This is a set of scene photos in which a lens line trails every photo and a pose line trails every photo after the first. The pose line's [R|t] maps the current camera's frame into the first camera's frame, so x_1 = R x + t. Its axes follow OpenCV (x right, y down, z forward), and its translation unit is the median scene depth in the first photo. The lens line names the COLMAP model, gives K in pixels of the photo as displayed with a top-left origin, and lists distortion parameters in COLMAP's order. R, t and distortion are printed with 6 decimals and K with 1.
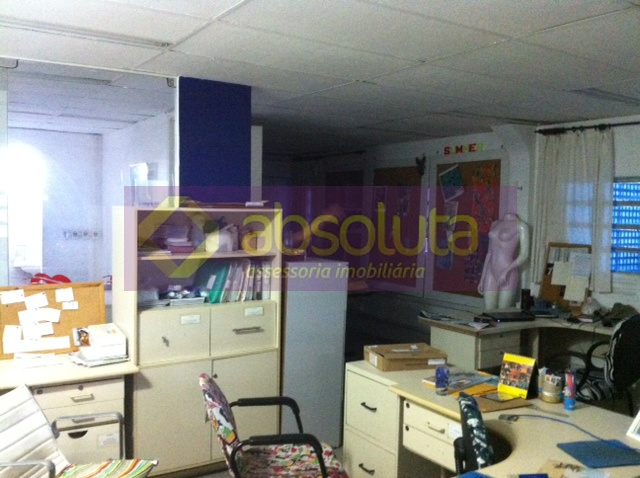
lens RADIAL K [[631.4, 0, 324.1], [0, 631.4, 239.9], [0, 0, 1]] dist [0.049862, -0.253630]
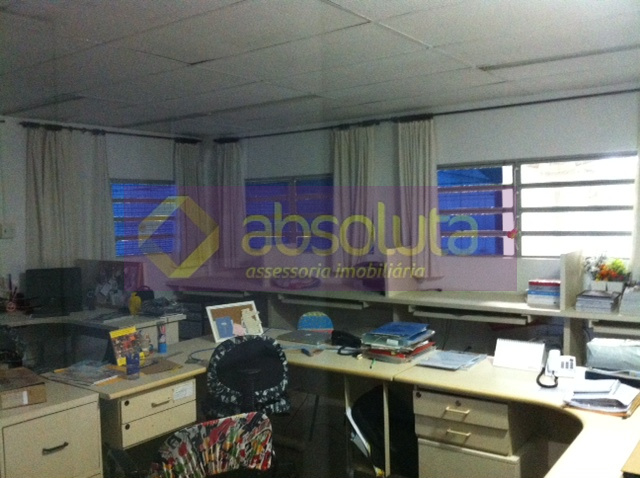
lens RADIAL K [[631.4, 0, 324.1], [0, 631.4, 239.9], [0, 0, 1]] dist [0.049862, -0.253630]
pose [[-0.364237, -0.055022, 0.929679, -0.850540], [0.064358, 0.994380, 0.084065, -0.045883], [-0.929080, 0.090452, -0.358649, 1.036889]]
